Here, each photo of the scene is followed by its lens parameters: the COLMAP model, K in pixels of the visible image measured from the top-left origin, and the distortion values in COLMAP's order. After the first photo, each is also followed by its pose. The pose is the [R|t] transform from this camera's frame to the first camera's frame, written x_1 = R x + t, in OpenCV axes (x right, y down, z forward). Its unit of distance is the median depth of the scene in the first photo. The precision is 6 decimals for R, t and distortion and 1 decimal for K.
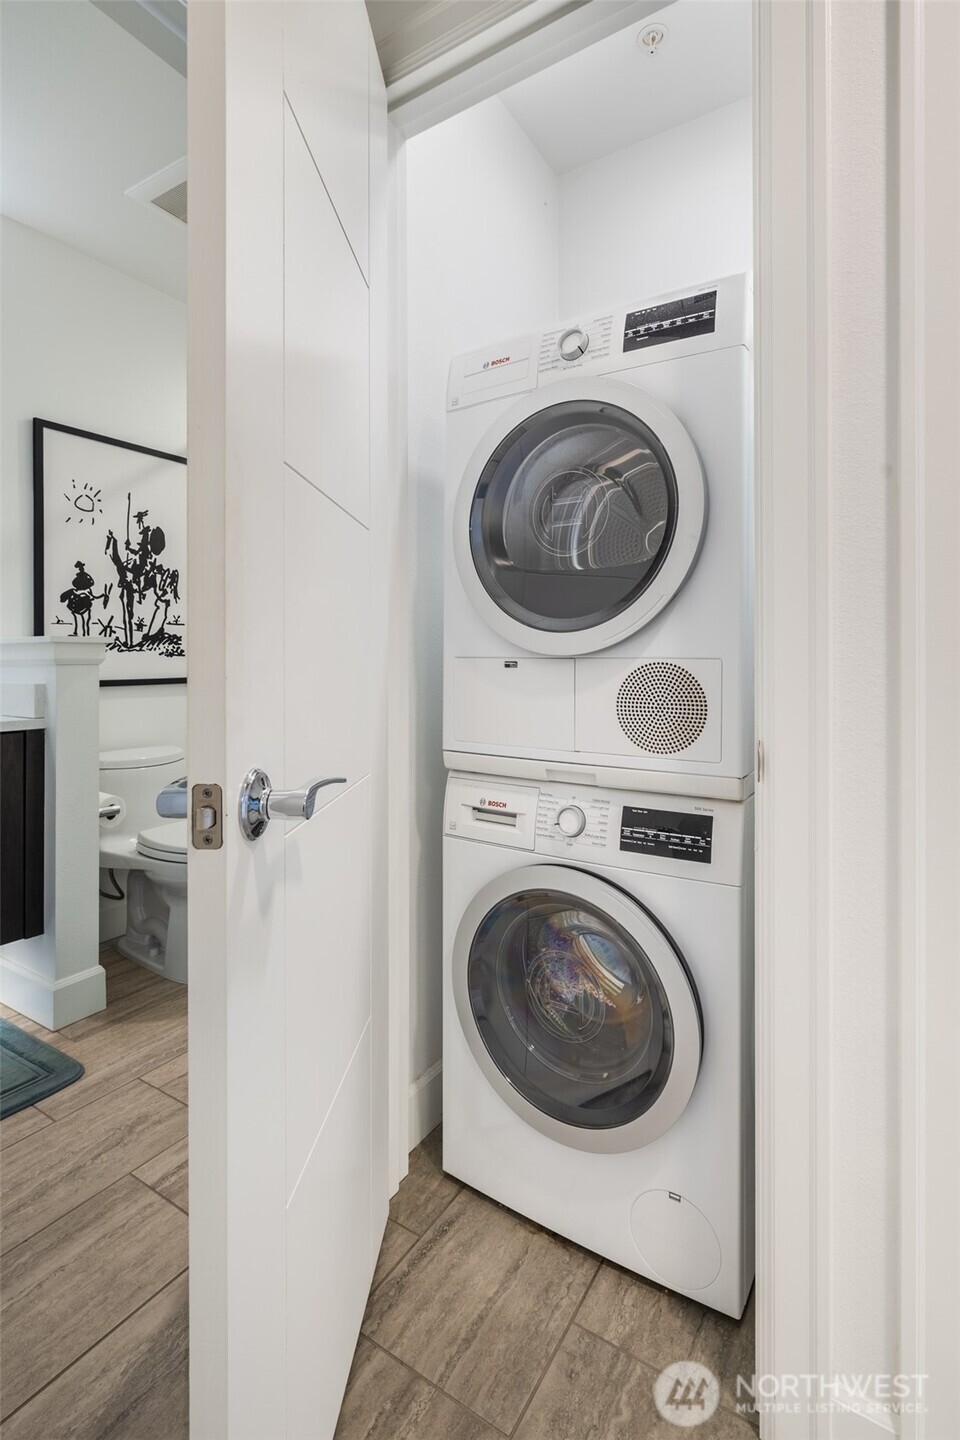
lens RADIAL K [[675.9, 0, 470.6], [0, 675.9, 658.1], [0, 0, 1]] dist [-0.001149, 0.000463]
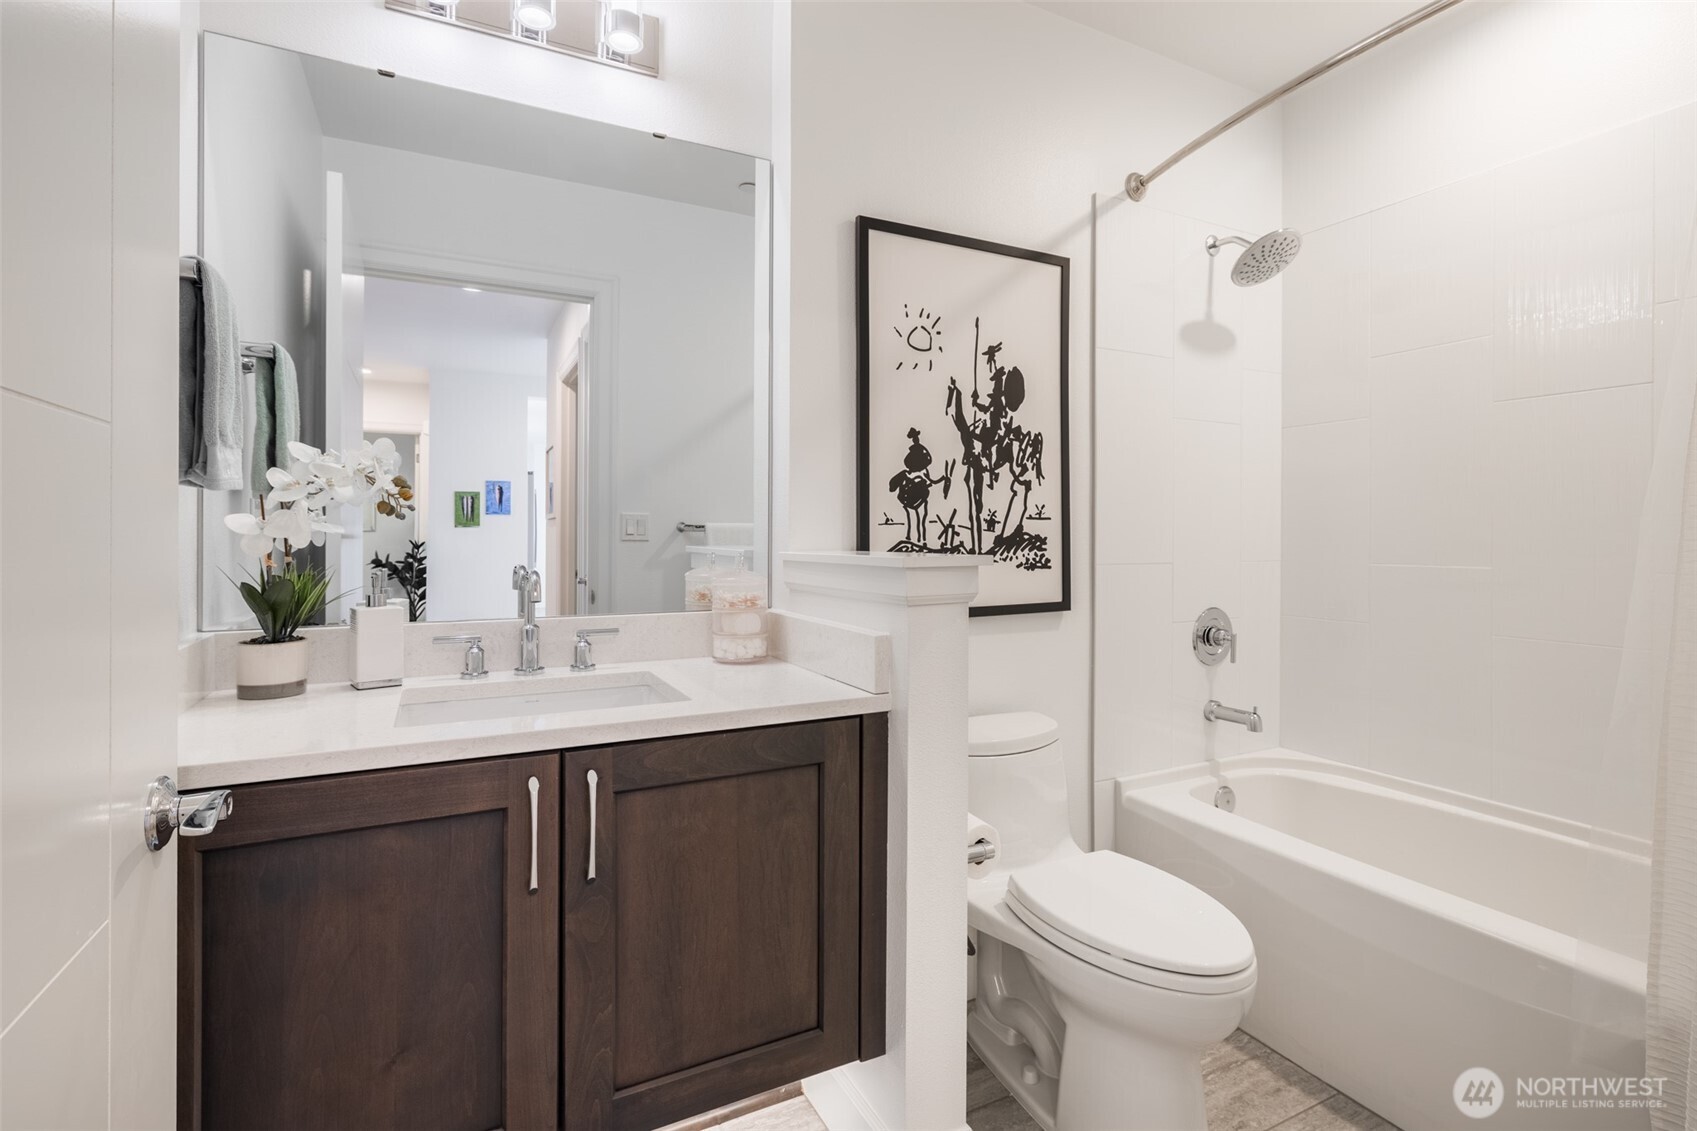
lens RADIAL K [[796.6, 0, 842.9], [0, 796.6, 532.4], [0, 0, 1]] dist [-0.001149, 0.000463]
pose [[0.863486, 0.001072, -0.504371, -0.231735], [-0.001743, 0.999998, -0.000860, -0.038406], [0.504369, 0.001622, 0.863486, 0.278478]]
